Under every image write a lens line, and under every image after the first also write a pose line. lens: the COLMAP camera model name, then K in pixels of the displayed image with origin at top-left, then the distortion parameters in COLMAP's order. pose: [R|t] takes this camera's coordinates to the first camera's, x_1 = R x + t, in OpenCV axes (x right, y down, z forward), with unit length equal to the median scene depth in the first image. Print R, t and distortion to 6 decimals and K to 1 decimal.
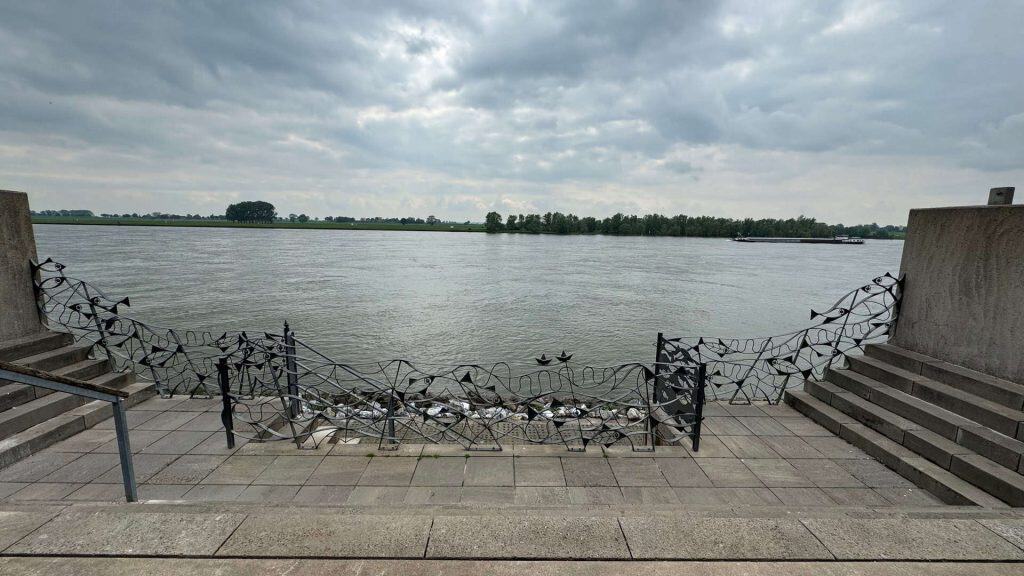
lens RADIAL K [[406.9, 0, 512.0], [0, 406.9, 288.0], [0, 0, 1]] dist [-0.000967, -0.000162]
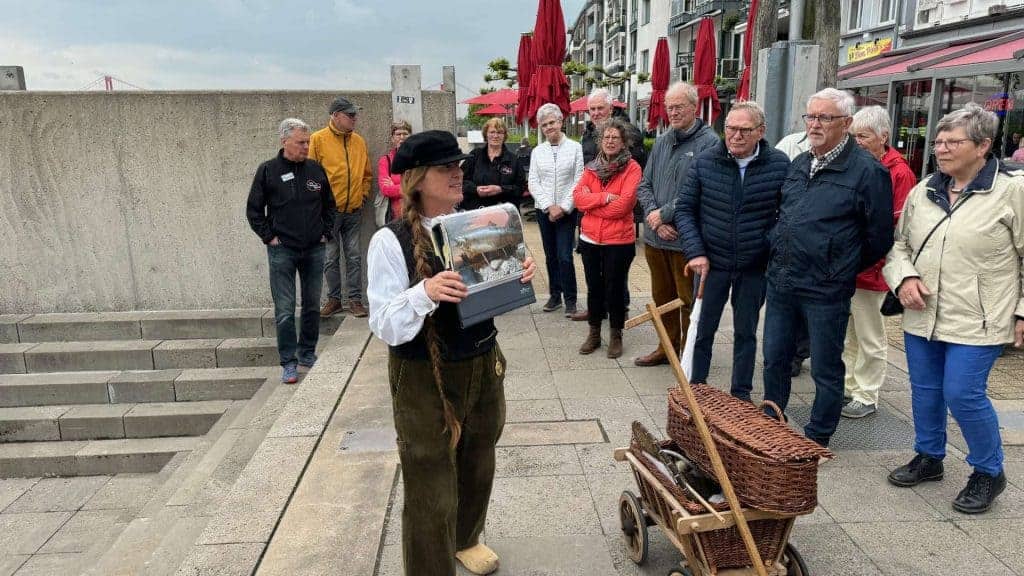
lens RADIAL K [[723.7, 0, 515.2], [0, 723.7, 296.7], [0, 0, 1]] dist [0.036168, -0.038705]
pose [[-0.038486, -0.250150, 0.967442, -0.220029], [0.162488, 0.953707, 0.253063, -0.038838], [-0.985960, 0.166937, 0.003942, 0.183853]]
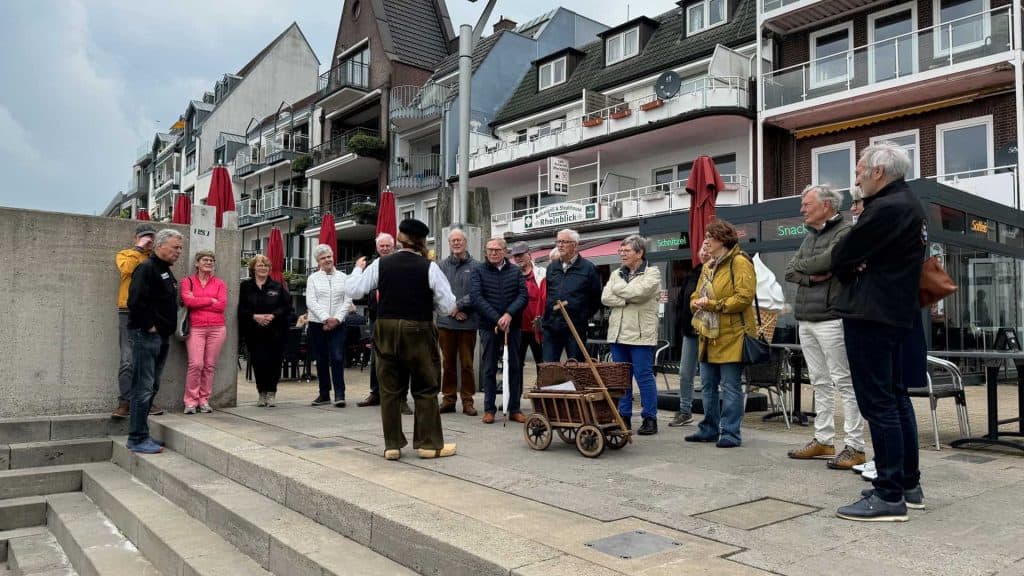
lens RADIAL K [[722.3, 0, 515.9], [0, 722.3, 285.9], [0, 0, 1]] dist [0.058343, -0.069866]
pose [[-0.613001, 0.020555, 0.789815, -0.558692], [0.098719, 0.993820, 0.050755, 0.028307], [-0.783891, 0.109082, -0.611242, 0.811500]]
